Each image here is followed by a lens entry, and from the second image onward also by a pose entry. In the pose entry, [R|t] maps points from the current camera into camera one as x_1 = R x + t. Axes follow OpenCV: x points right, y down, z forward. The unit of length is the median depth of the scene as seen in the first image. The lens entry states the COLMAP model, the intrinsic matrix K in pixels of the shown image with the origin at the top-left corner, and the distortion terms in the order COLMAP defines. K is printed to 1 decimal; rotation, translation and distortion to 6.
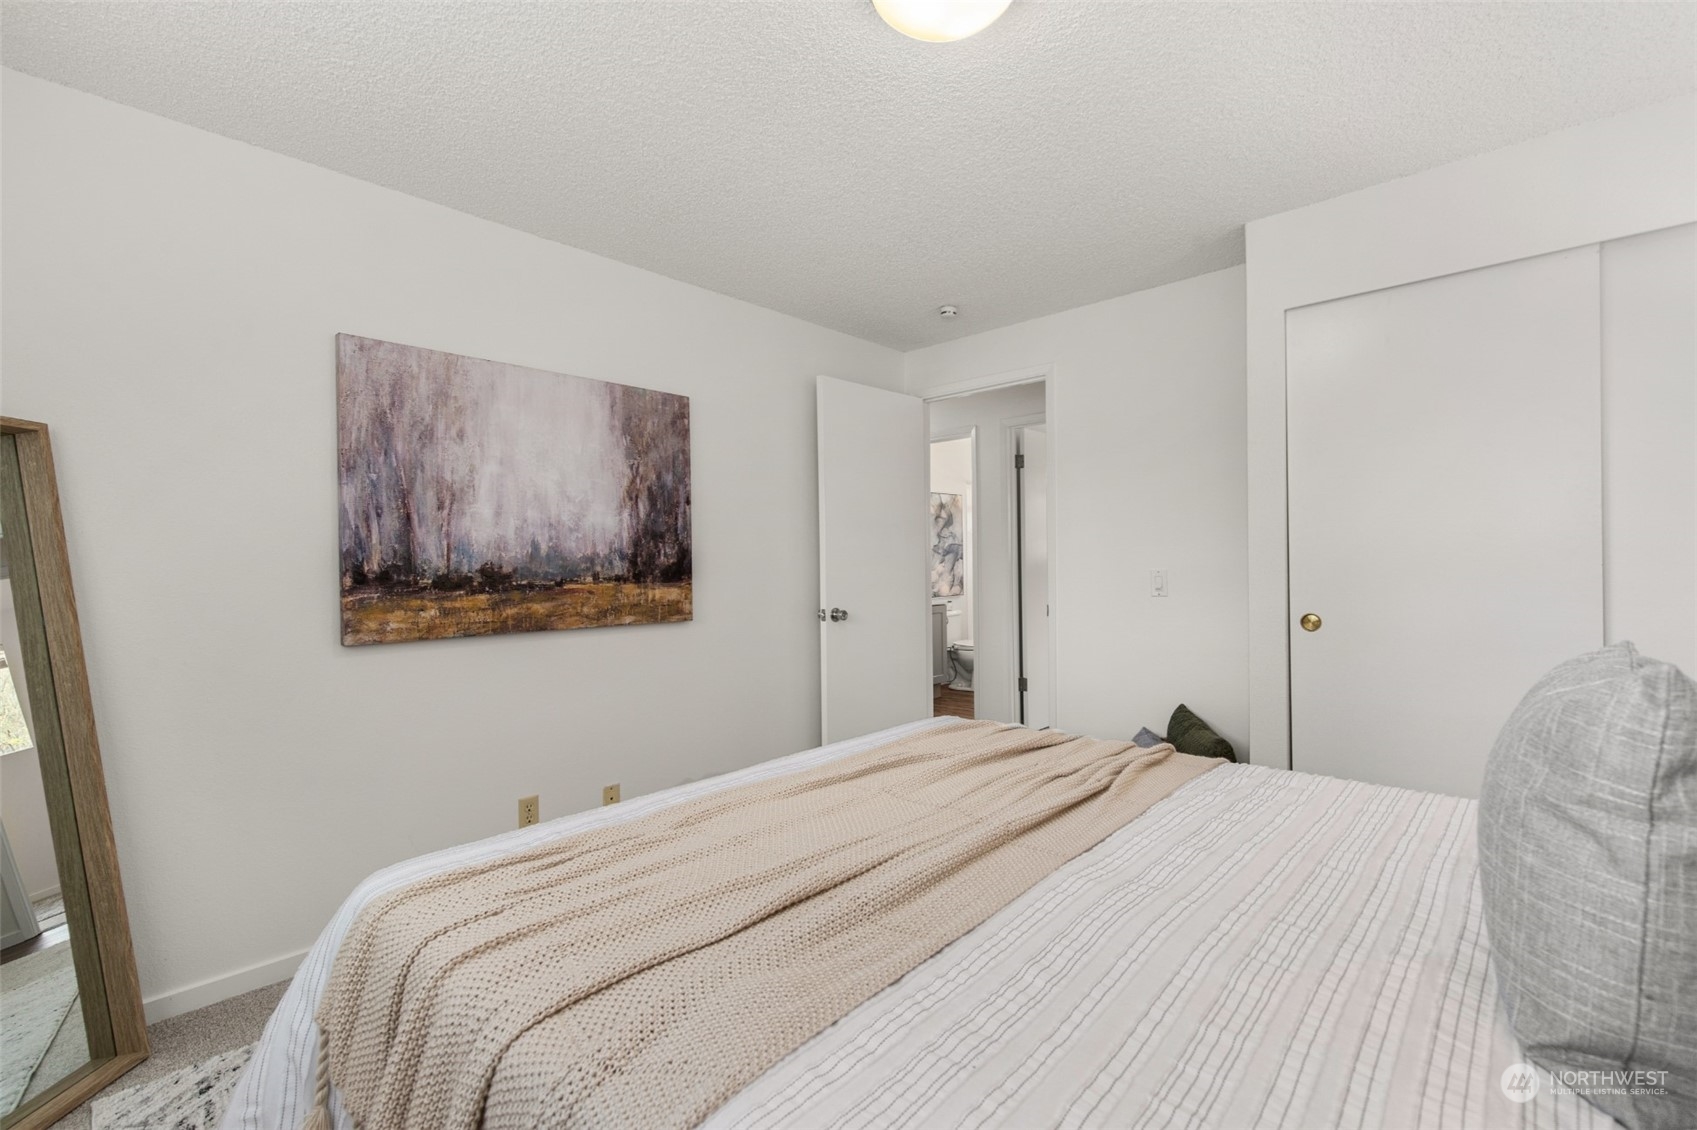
lens RADIAL K [[762.0, 0, 848.9], [0, 762.0, 562.3], [0, 0, 1]] dist [0.006015, 0.000044]
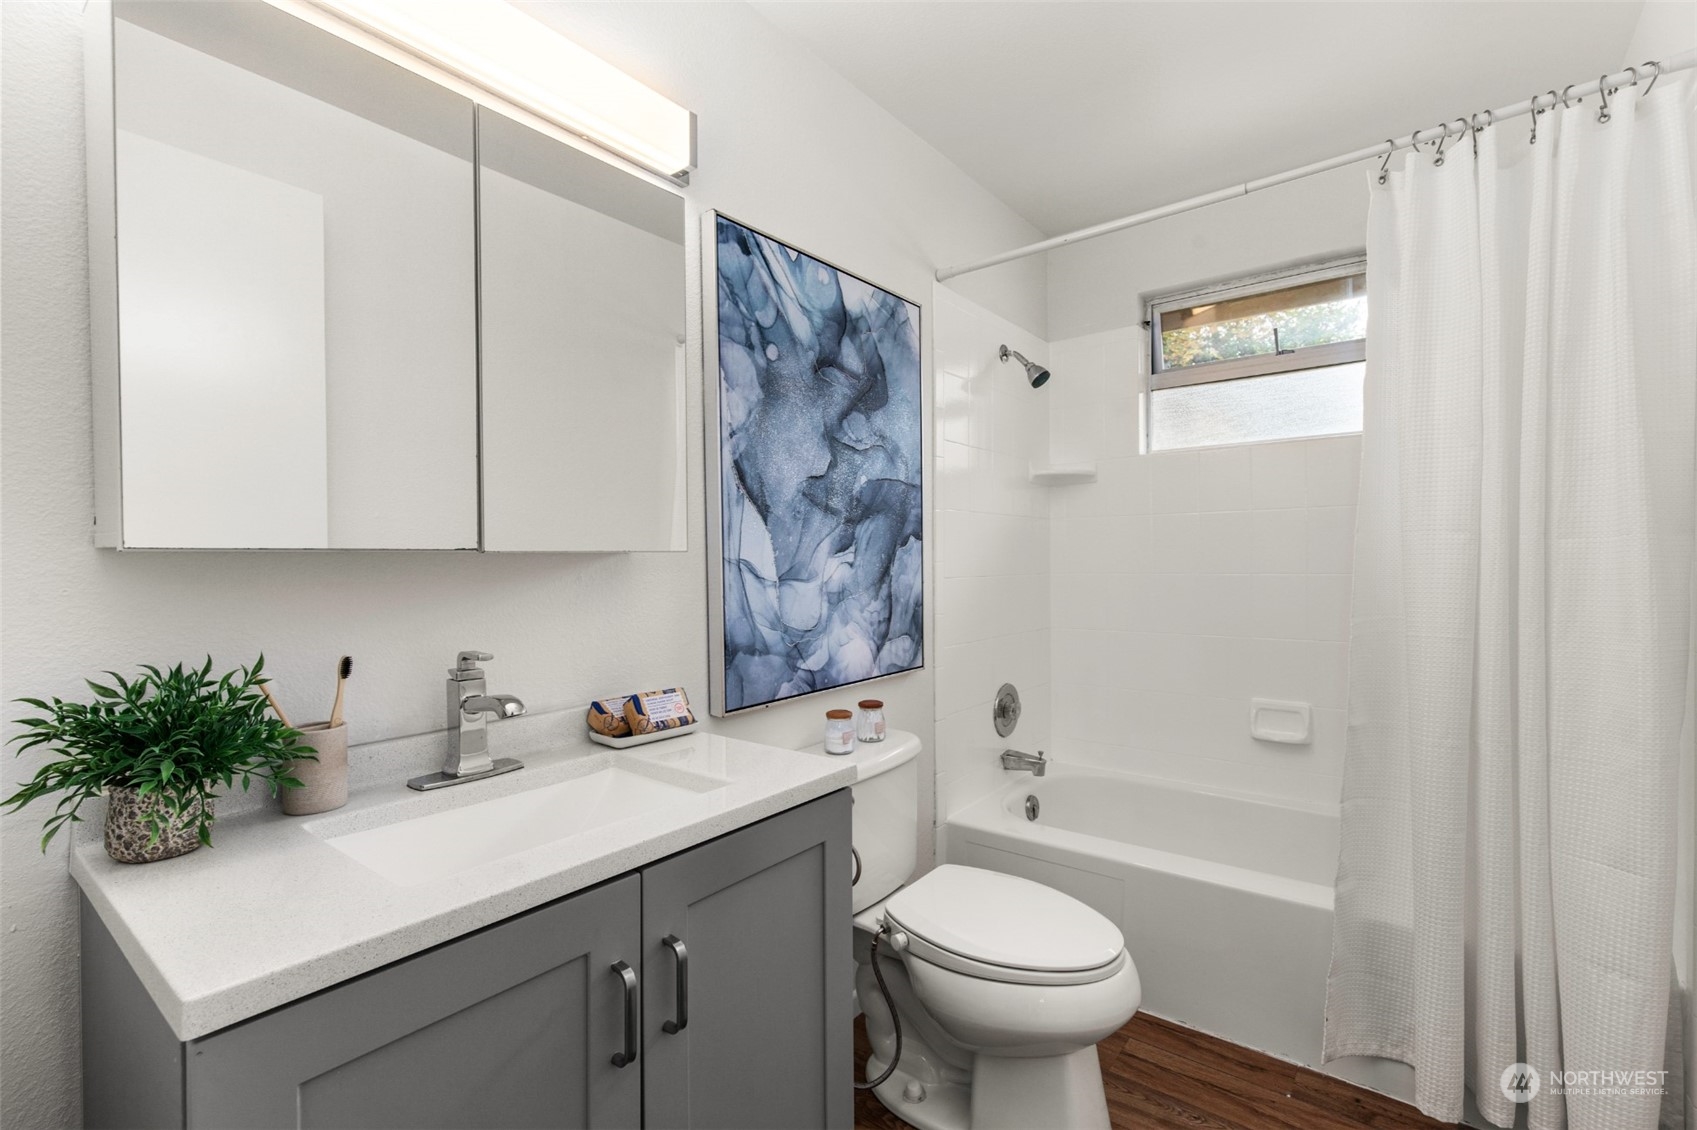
lens RADIAL K [[762.0, 0, 846.5], [0, 762.0, 565.0], [0, 0, 1]] dist [0.006015, 0.000044]
pose [[0.996450, 0.003991, 0.084090, 0.101323], [-0.004143, 0.999990, 0.001637, 0.005193], [-0.084083, -0.001979, 0.996457, 0.744582]]
